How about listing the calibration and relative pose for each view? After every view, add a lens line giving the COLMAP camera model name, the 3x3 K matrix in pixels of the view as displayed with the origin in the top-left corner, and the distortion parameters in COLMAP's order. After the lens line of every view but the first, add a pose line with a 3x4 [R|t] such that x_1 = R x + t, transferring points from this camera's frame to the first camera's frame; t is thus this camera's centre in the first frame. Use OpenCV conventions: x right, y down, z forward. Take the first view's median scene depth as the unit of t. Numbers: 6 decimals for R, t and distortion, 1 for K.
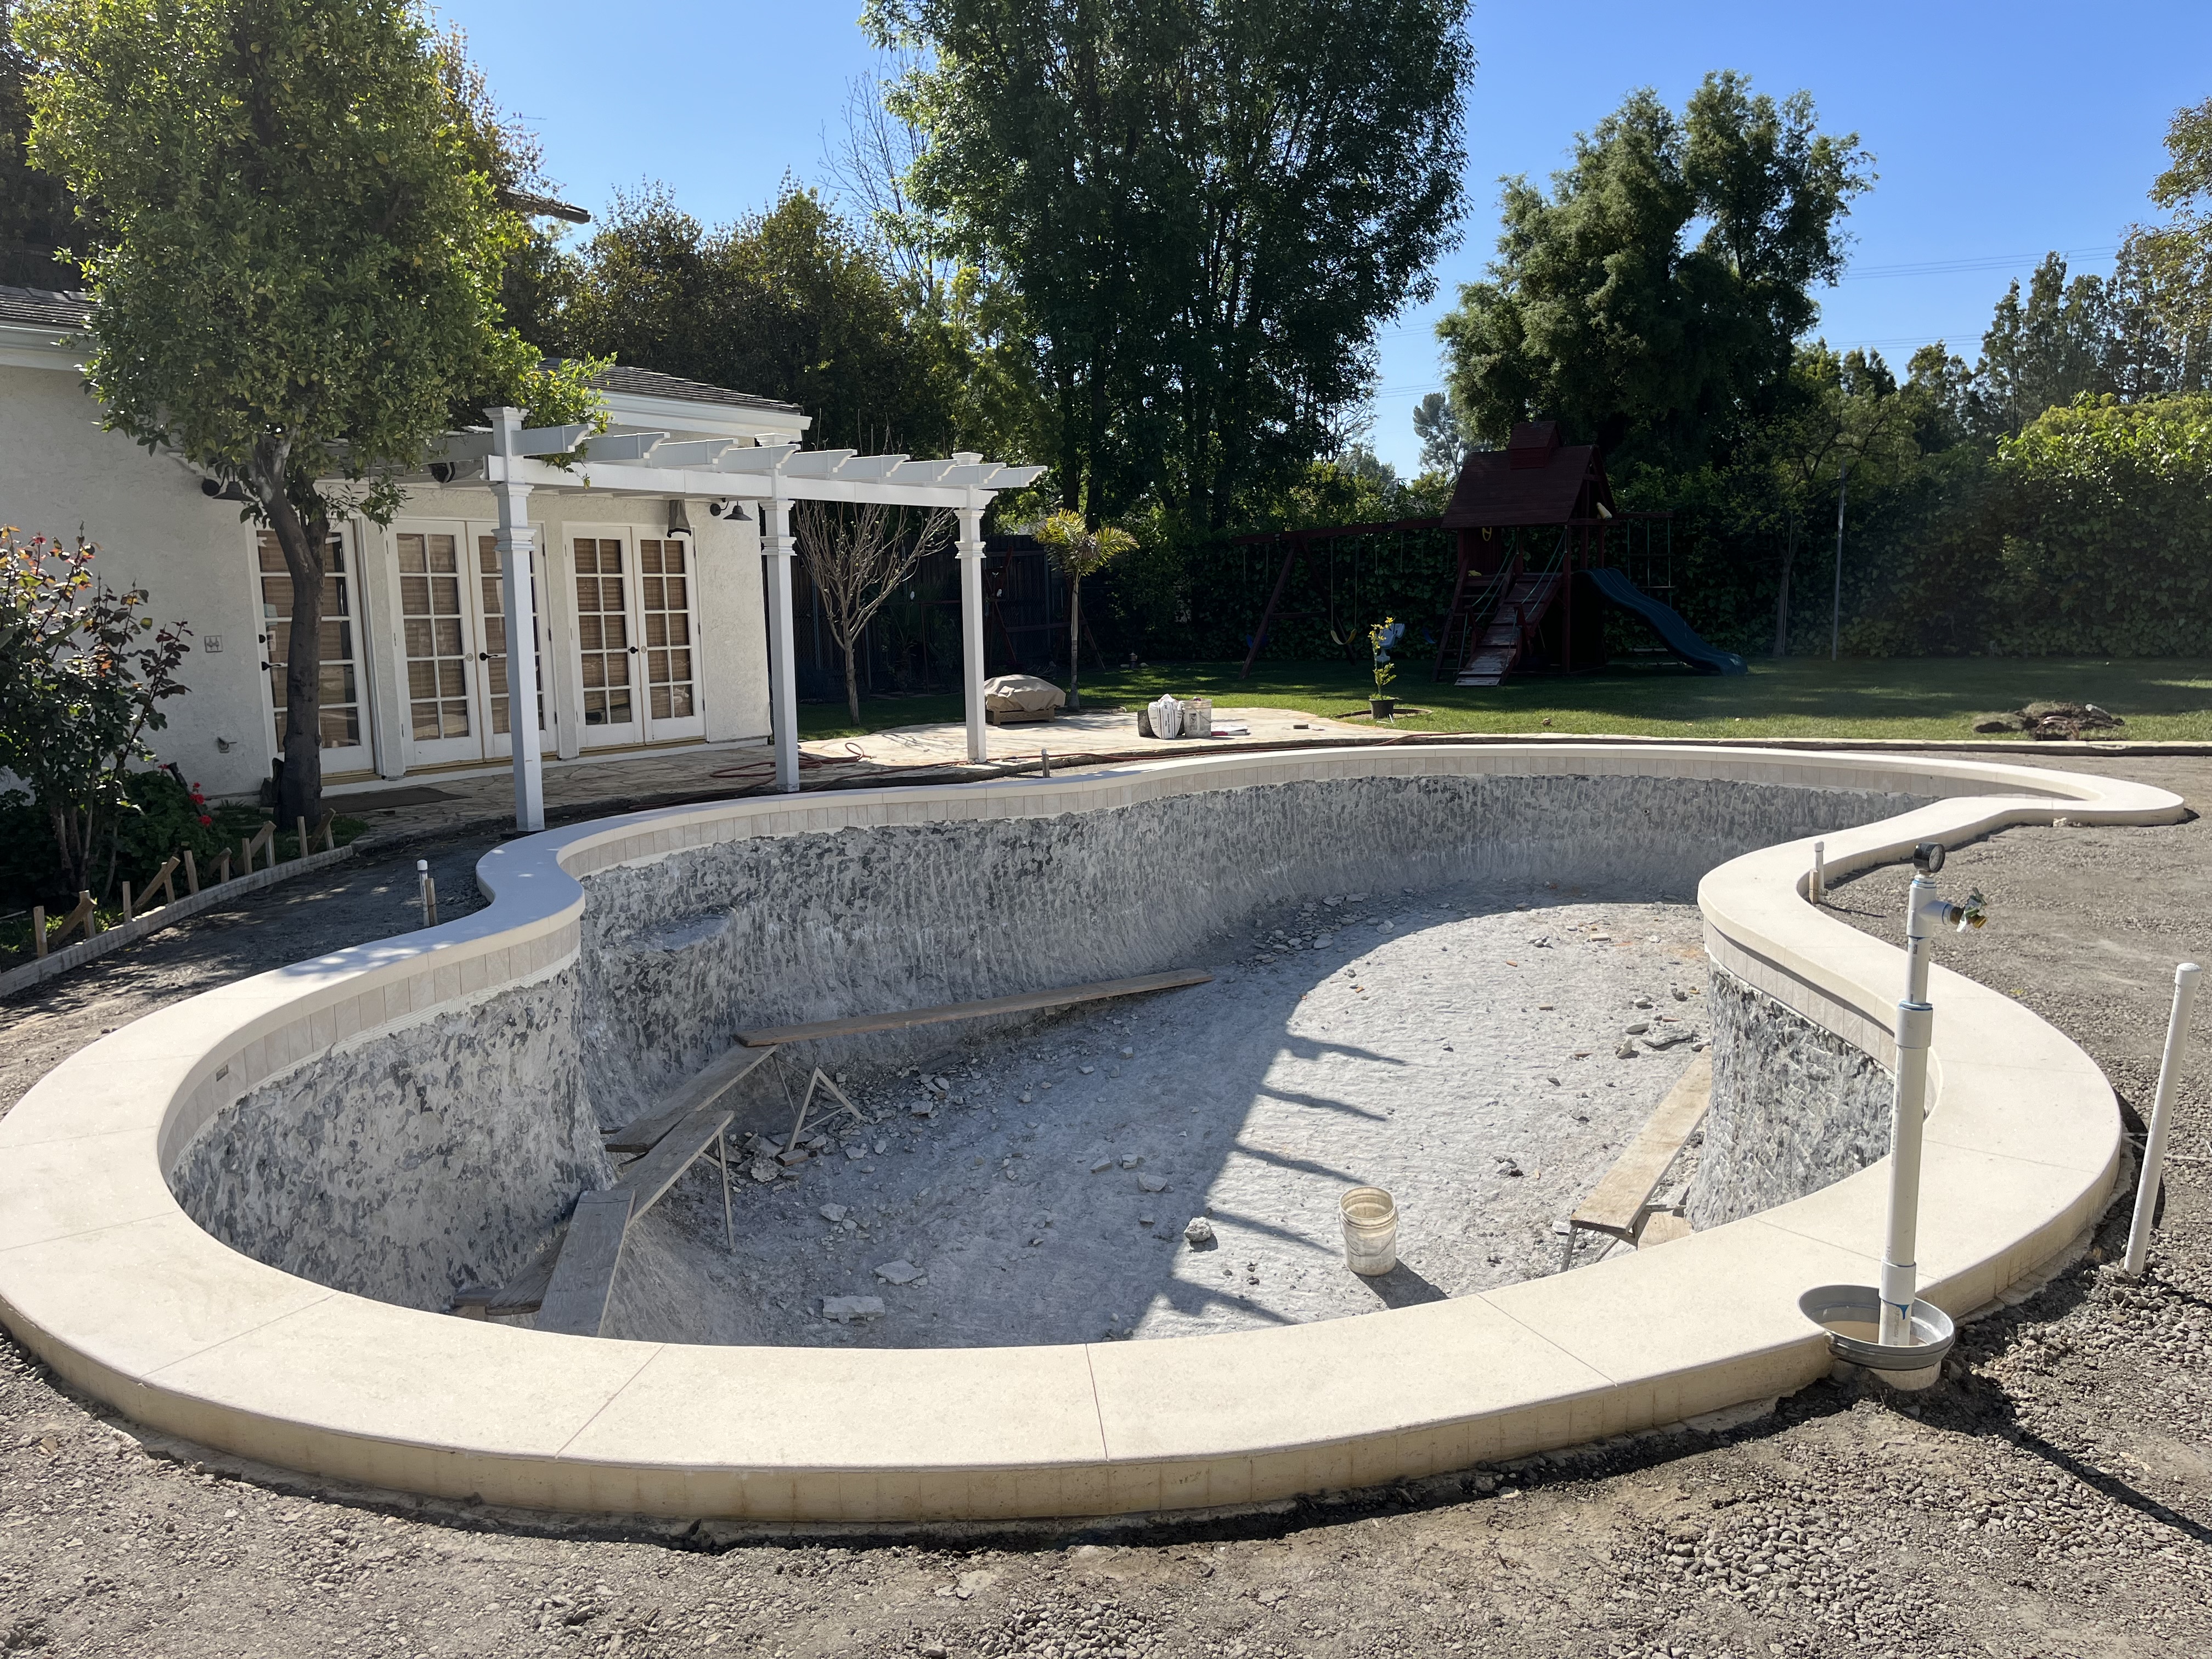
lens RADIAL K [[1656.3, 0, 1089.6], [0, 1656.3, 837.4], [0, 0, 1]] dist [0.081372, -0.111261]
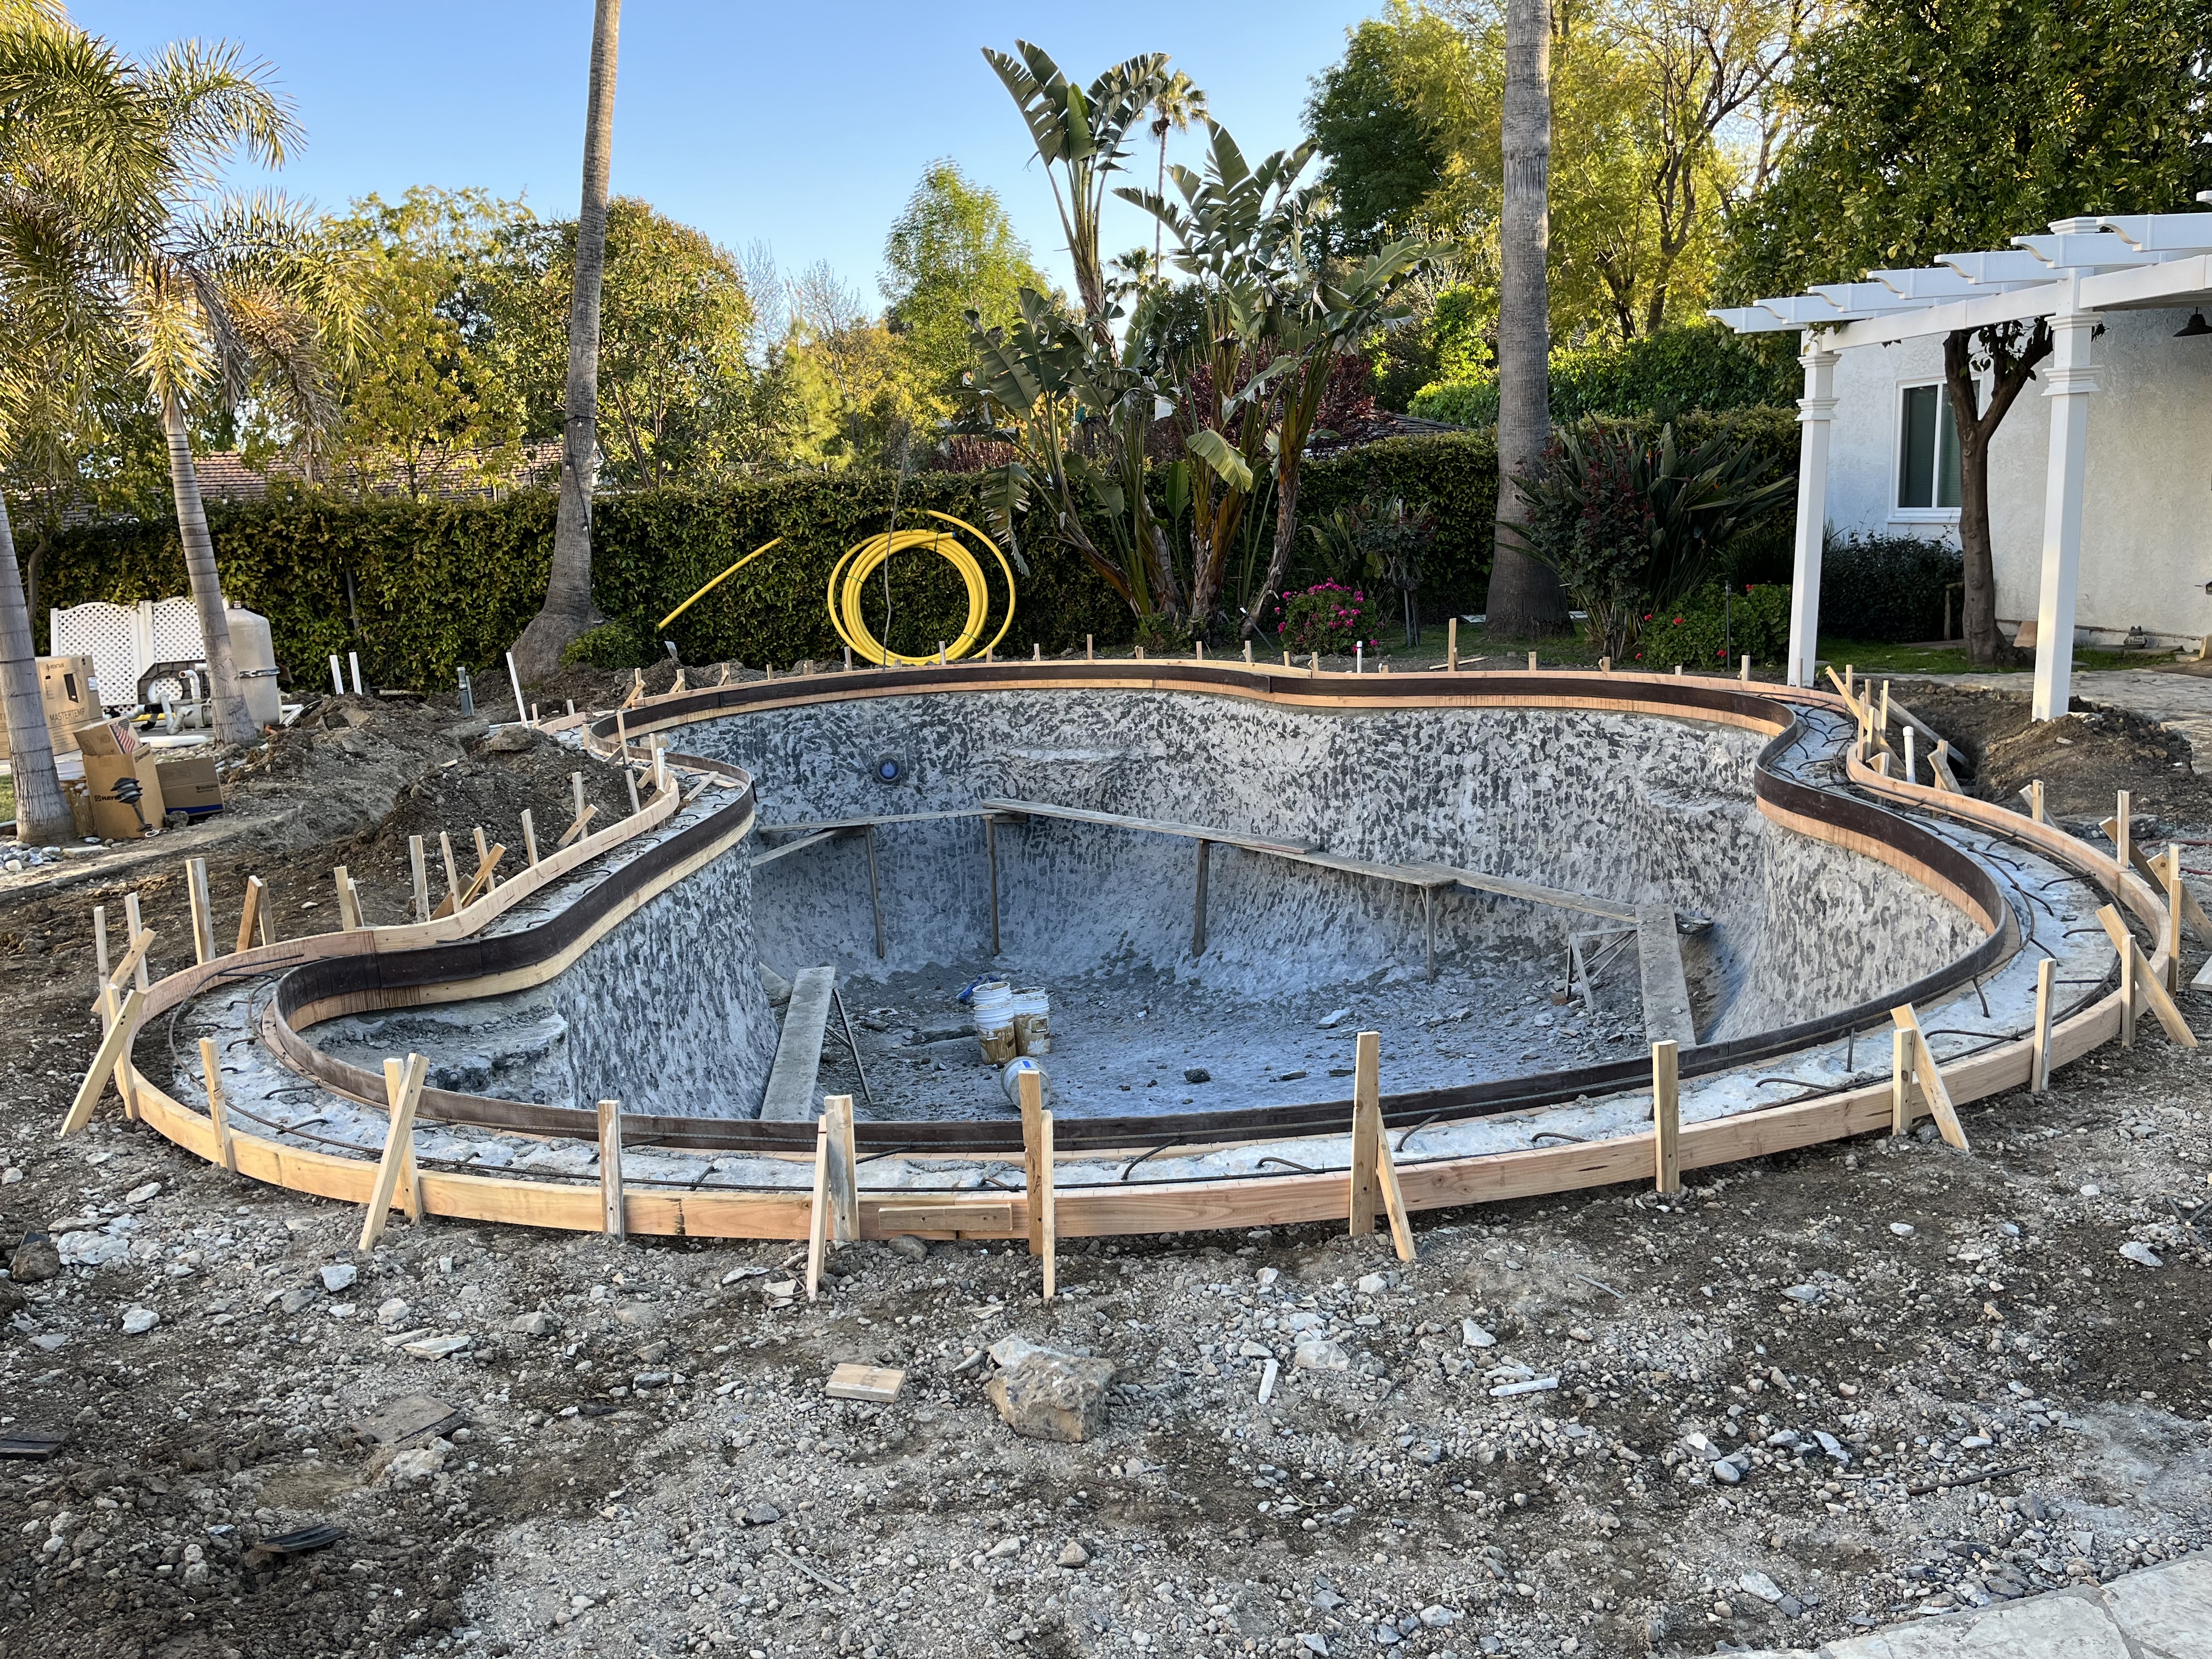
lens RADIAL K [[1656.3, 0, 1089.6], [0, 1656.3, 837.4], [0, 0, 1]] dist [0.081372, -0.111261]
pose [[-0.737665, 0.195214, -0.646329, 0.532170], [-0.022670, 0.949587, 0.312682, -0.177673], [0.674786, 0.245306, -0.696052, 1.096705]]
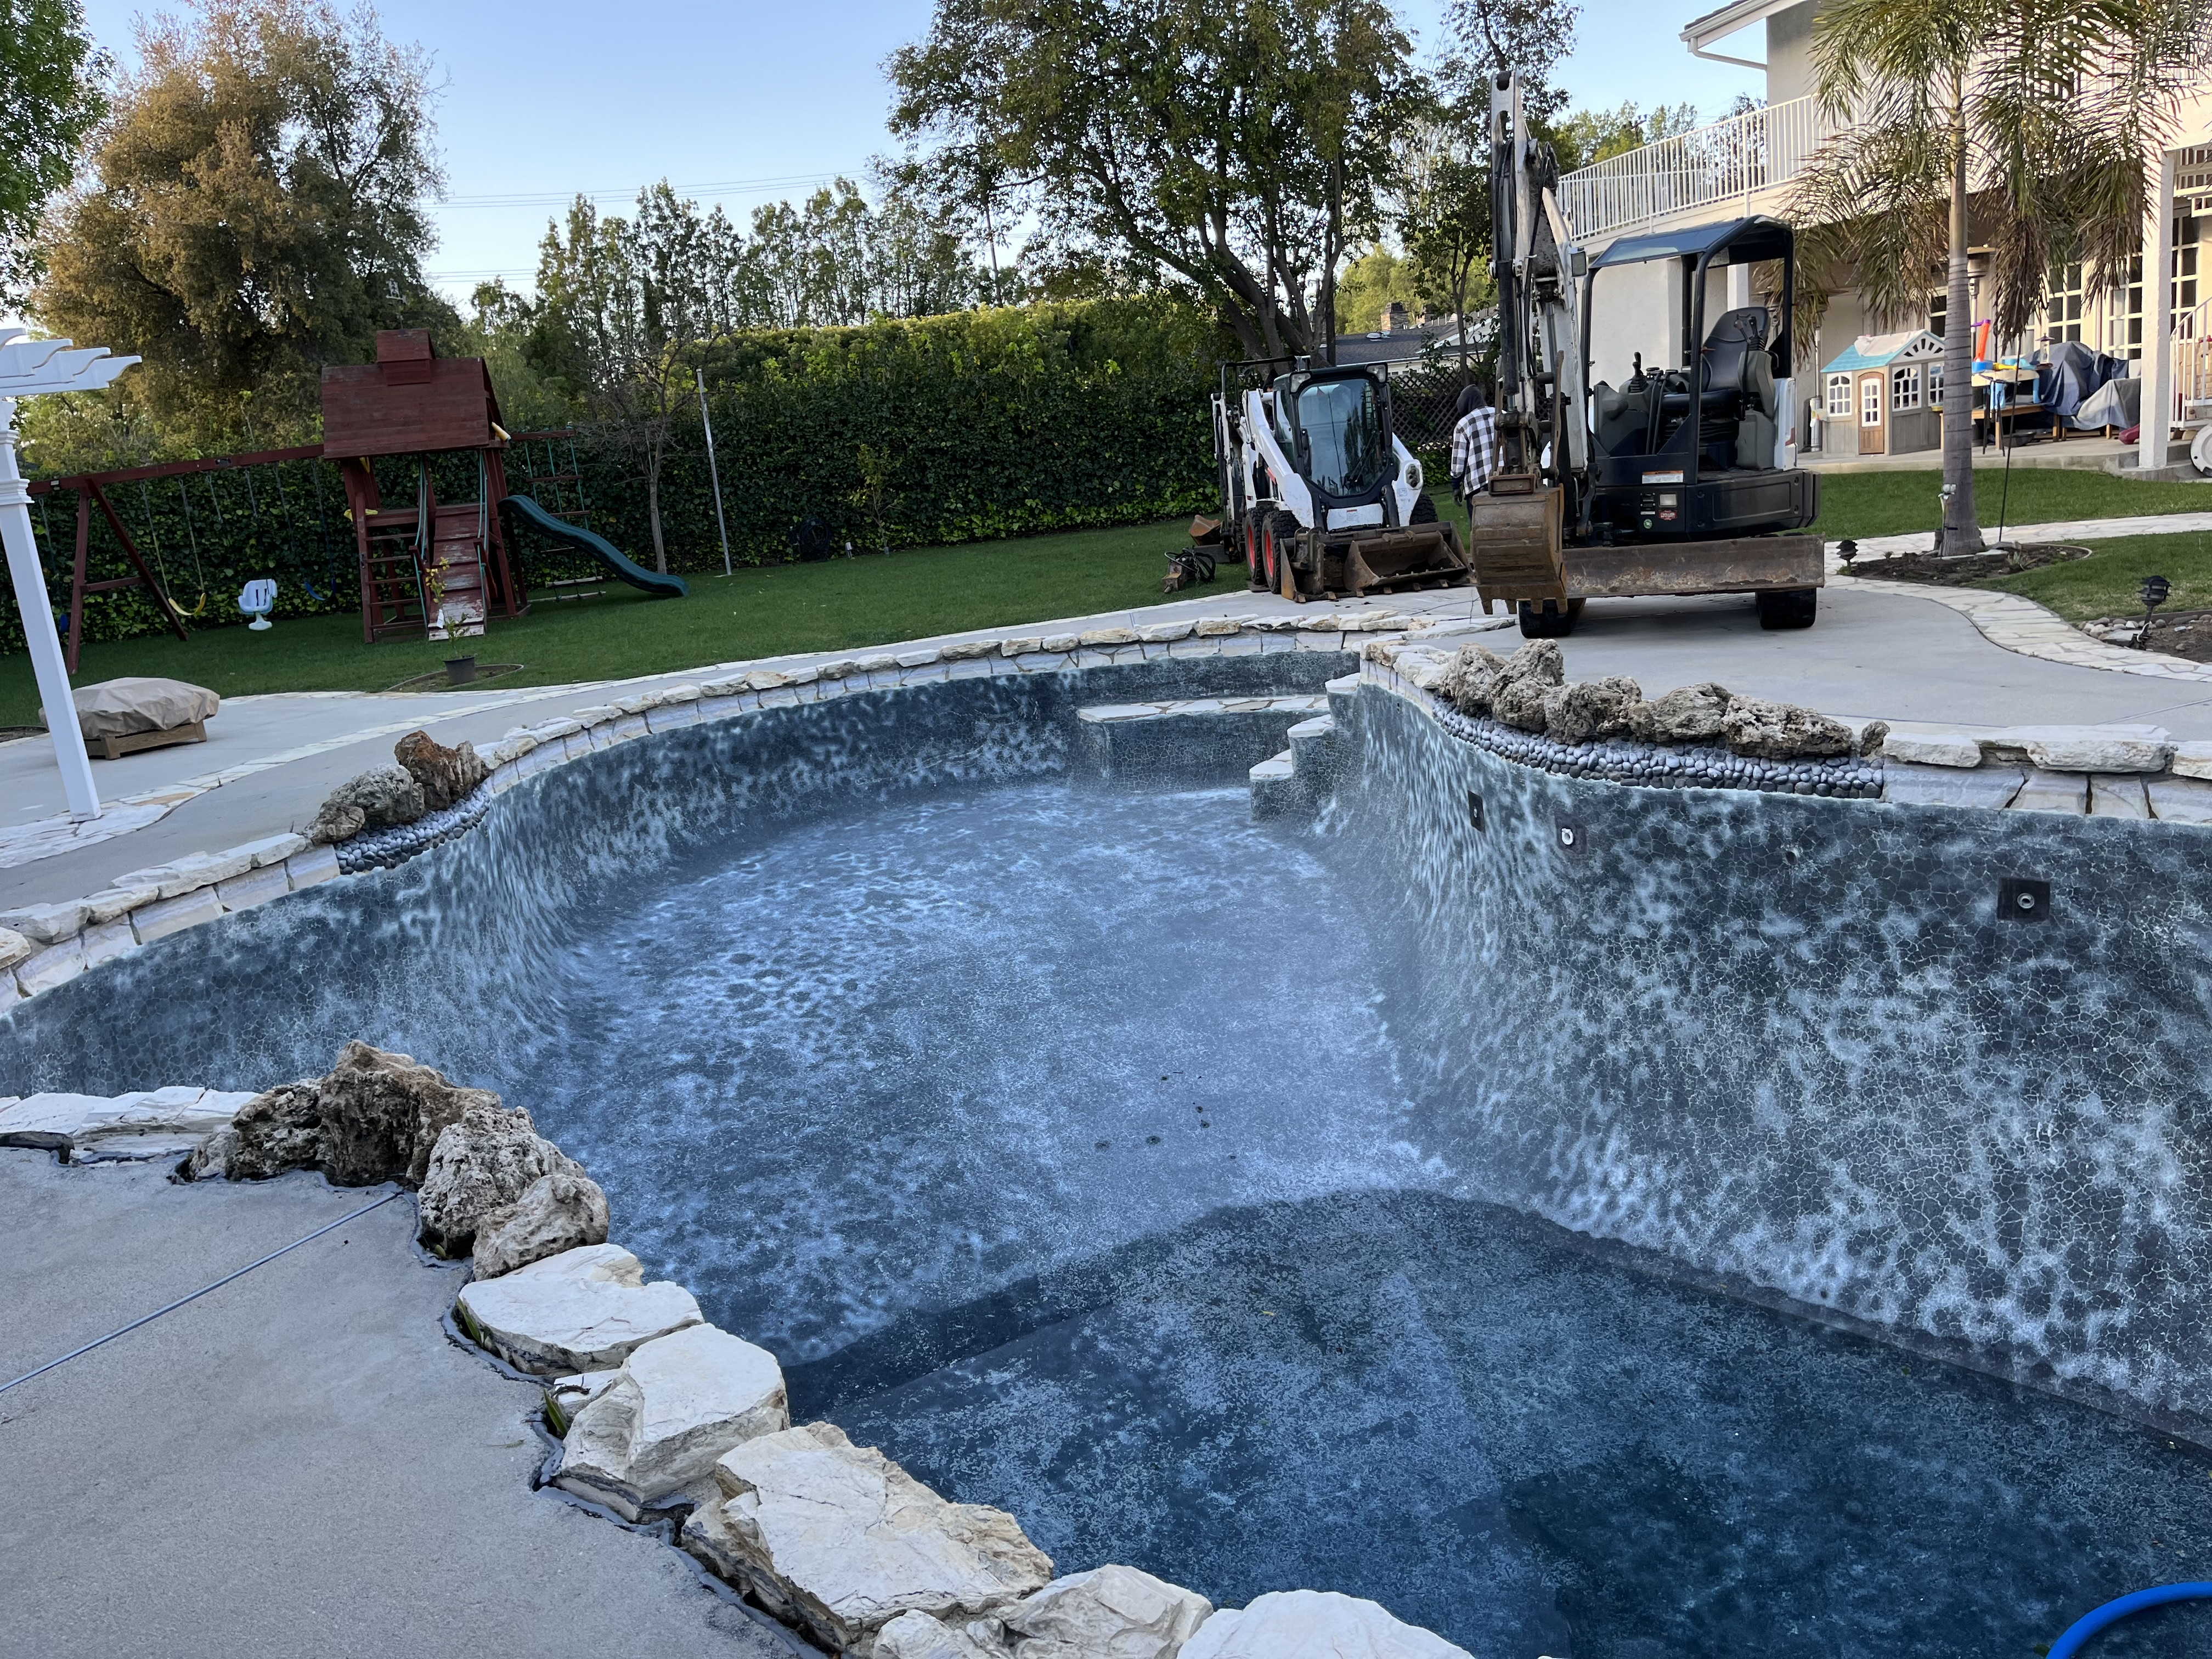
lens RADIAL K [[1651.4, 0, 1113.5], [0, 1651.4, 855.3], [0, 0, 1]] dist [0.037320, -0.000304]
pose [[0.660317, -0.222709, 0.717204, -0.284202], [0.192262, 0.973321, 0.125228, -0.036609], [-0.725959, 0.055201, 0.685519, 0.267990]]
